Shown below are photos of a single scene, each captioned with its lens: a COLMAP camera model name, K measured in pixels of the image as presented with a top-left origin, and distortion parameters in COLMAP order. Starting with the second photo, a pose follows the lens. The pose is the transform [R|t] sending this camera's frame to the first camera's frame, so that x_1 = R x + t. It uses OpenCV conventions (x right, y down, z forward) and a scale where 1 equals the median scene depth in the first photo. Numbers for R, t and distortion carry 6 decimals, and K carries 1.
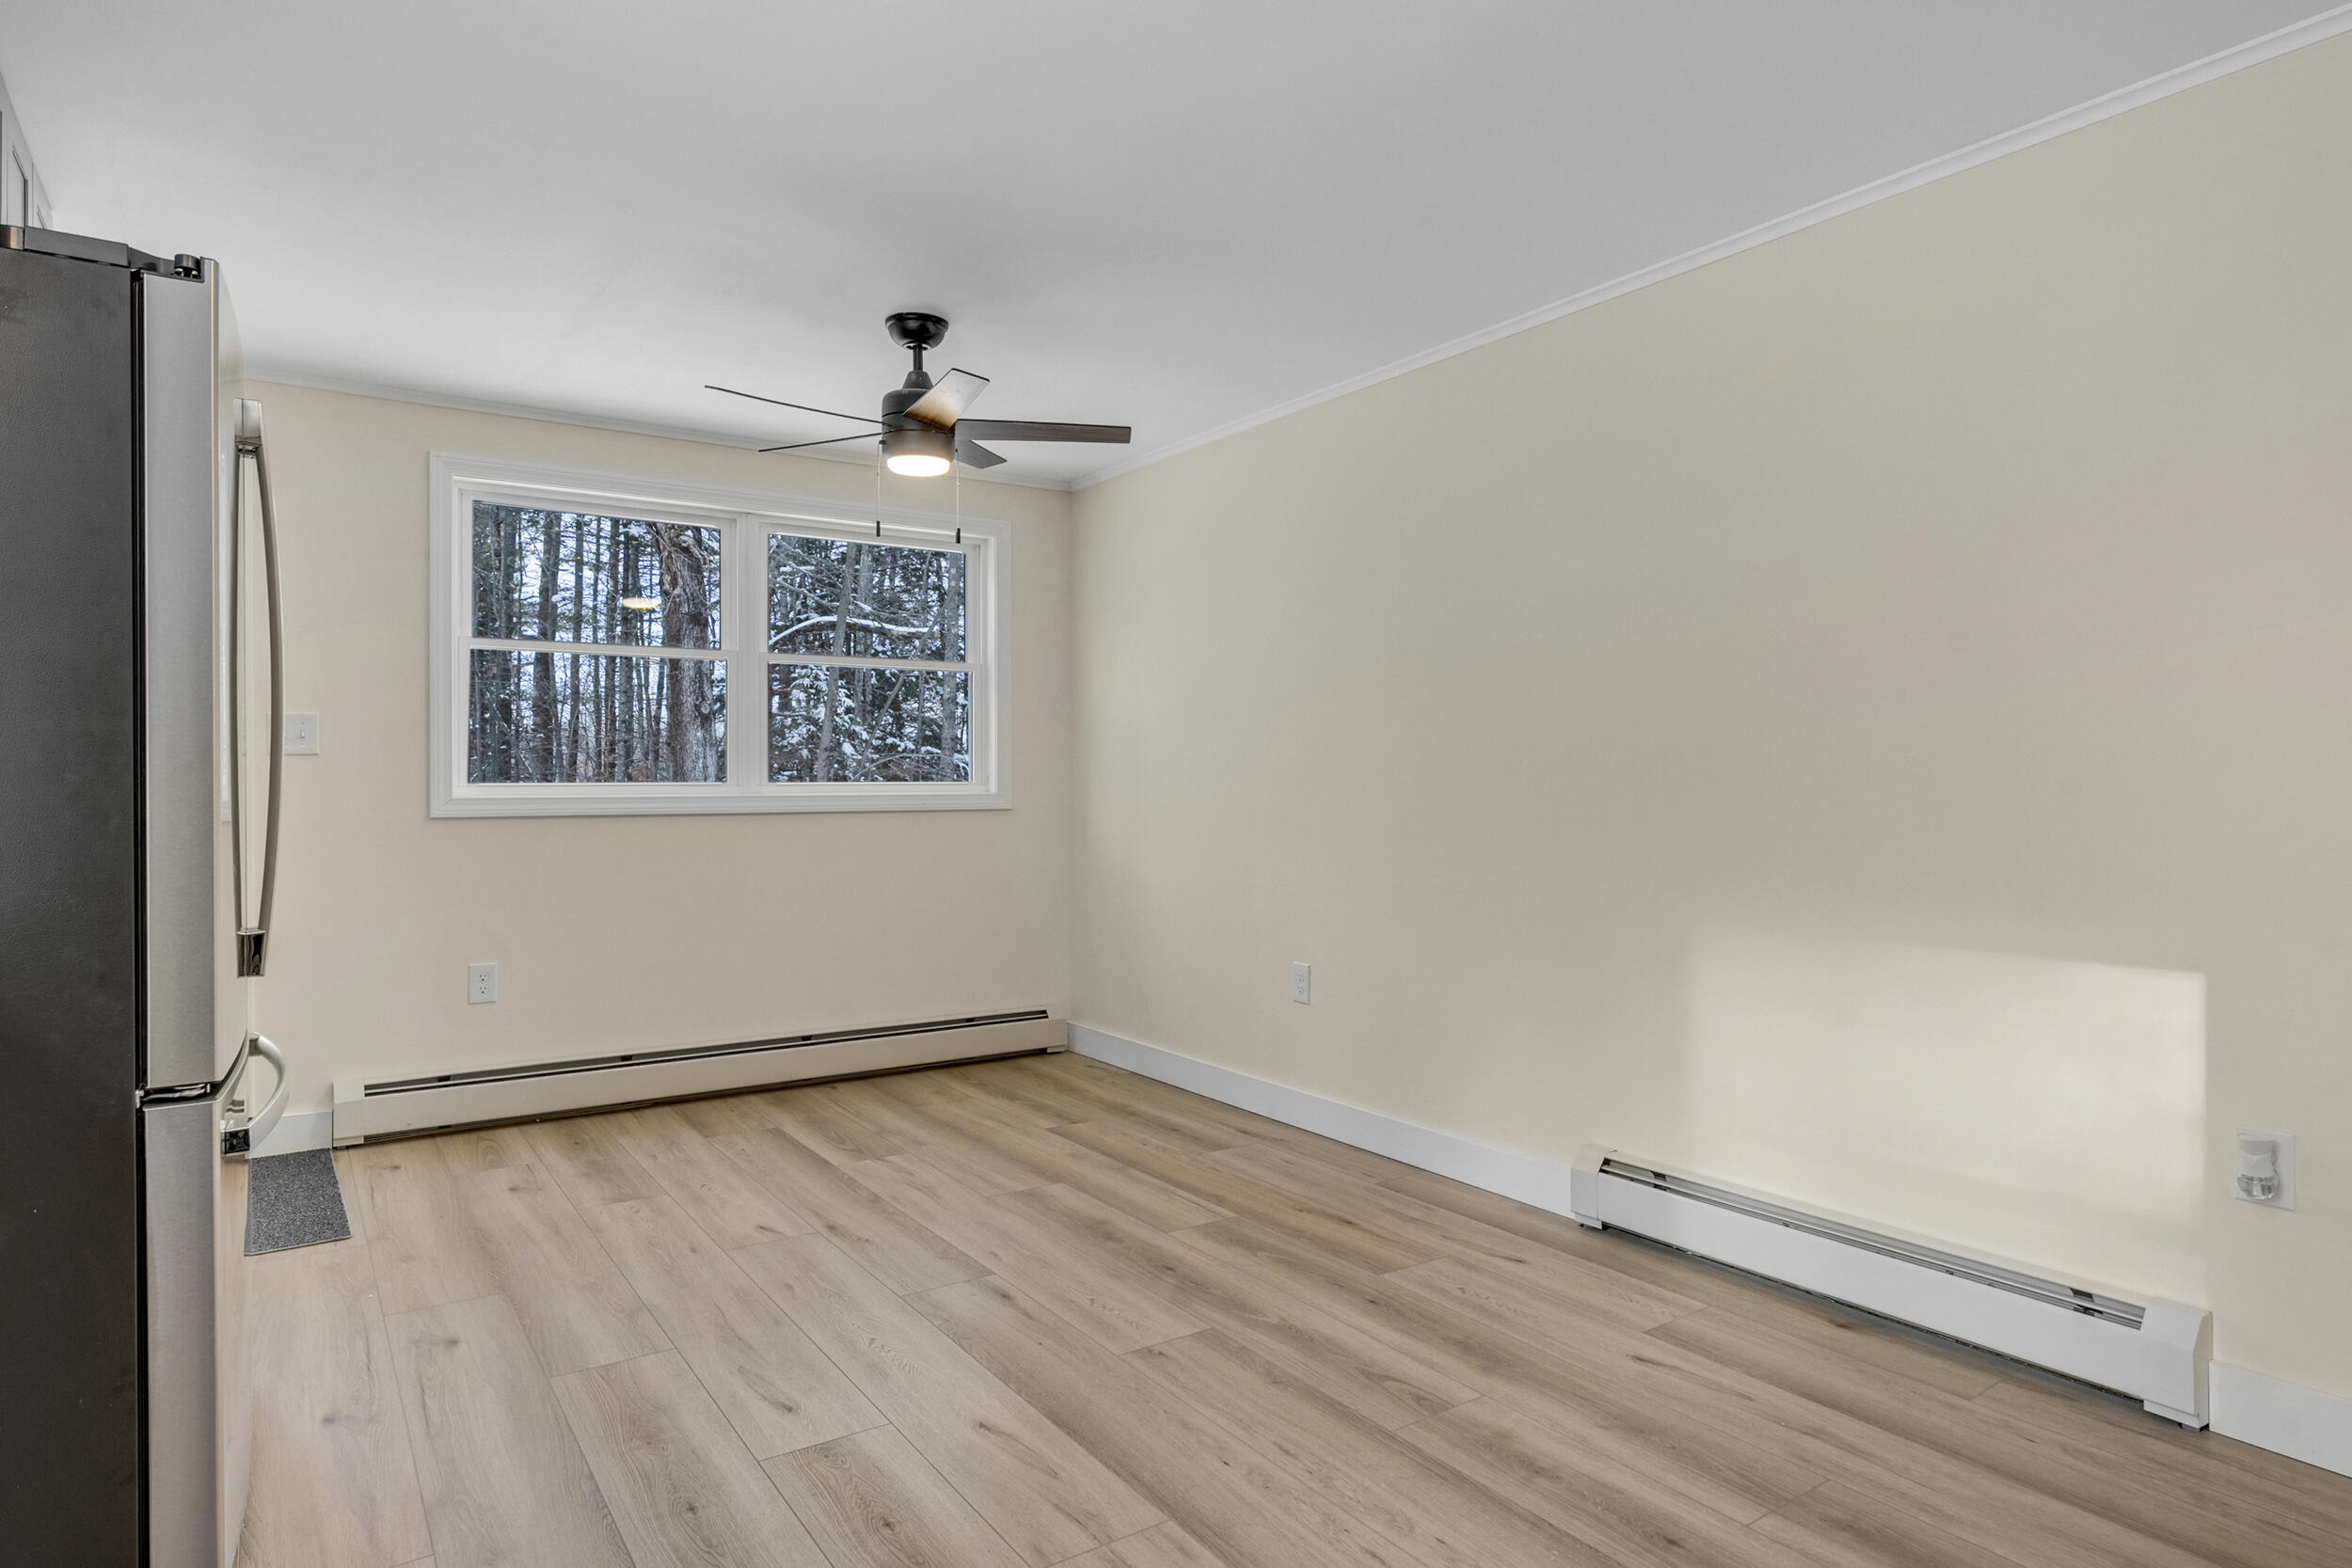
lens RADIAL K [[1099.3, 0, 1185.0], [0, 1099.3, 780.9], [0, 0, 1]] dist [-0.010619, 0.002899]
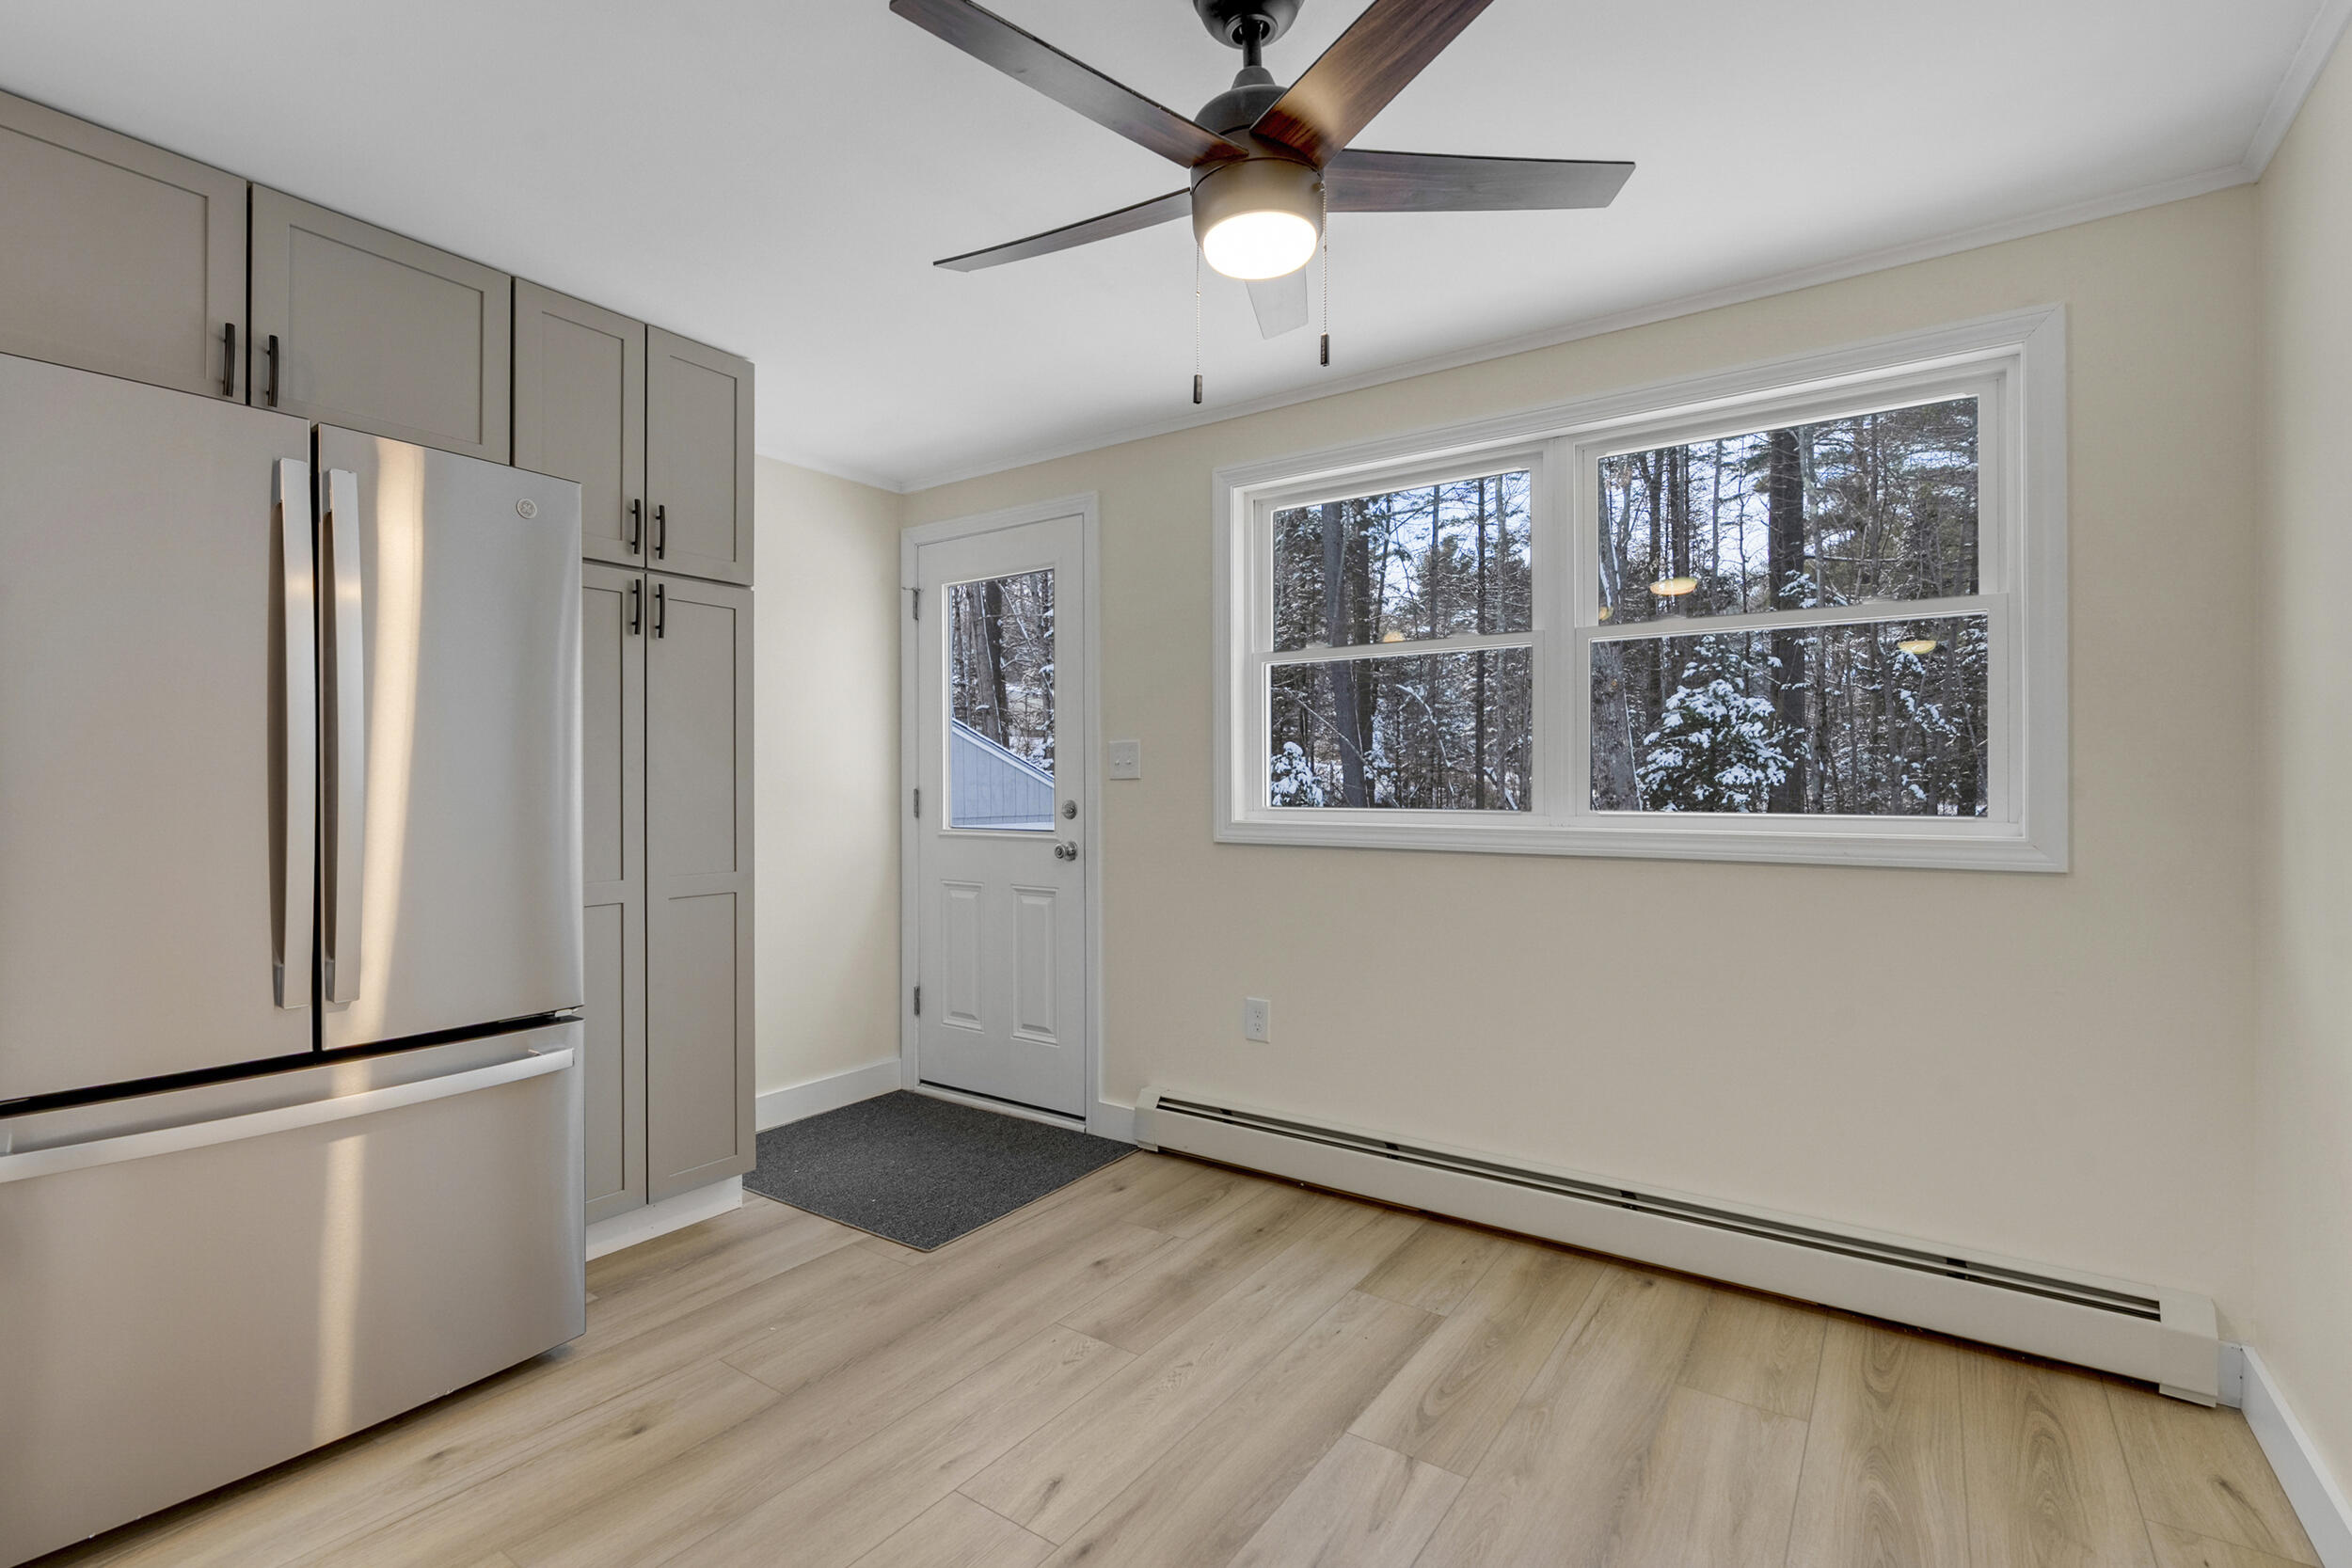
lens RADIAL K [[1058.0, 0, 1201.7], [0, 1058.0, 789.6], [0, 0, 1]] dist [-0.007203, 0.000119]
pose [[0.385499, 0.006083, -0.922688, 0.190477], [-0.006562, 0.999971, 0.003851, -0.017907], [0.922685, 0.004570, 0.385527, 0.642003]]
